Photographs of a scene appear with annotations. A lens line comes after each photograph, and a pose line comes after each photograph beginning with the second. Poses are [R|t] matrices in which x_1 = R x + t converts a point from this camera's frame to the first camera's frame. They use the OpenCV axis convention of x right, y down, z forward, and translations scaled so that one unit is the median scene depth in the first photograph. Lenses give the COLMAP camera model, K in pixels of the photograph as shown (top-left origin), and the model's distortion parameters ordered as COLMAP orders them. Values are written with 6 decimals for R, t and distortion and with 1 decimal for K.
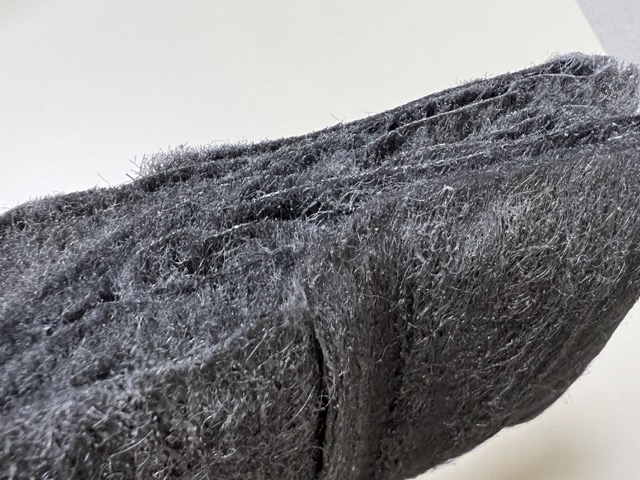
lens RADIAL K [[430.6, 0, 313.5], [0, 430.6, 252.2], [0, 0, 1]] dist [-0.016967, -0.003633]
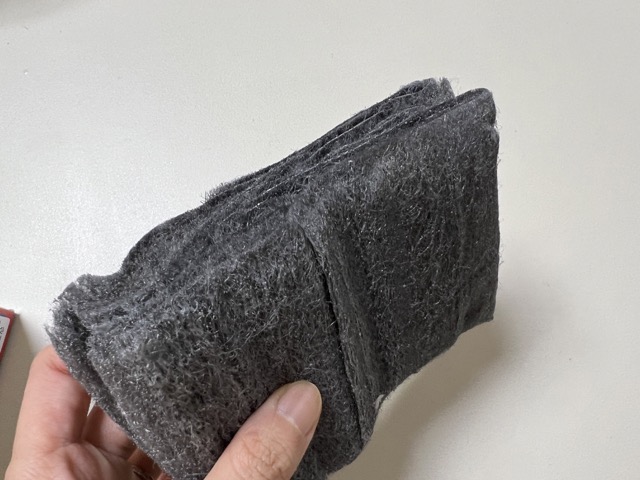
lens RADIAL K [[430.6, 0, 313.5], [0, 430.6, 252.2], [0, 0, 1]] dist [-0.016967, -0.003633]
pose [[0.959187, -0.282764, -0.002114, 0.016822], [0.279170, 0.948132, -0.152021, 0.500708], [0.044990, 0.145227, 0.988375, -0.946723]]
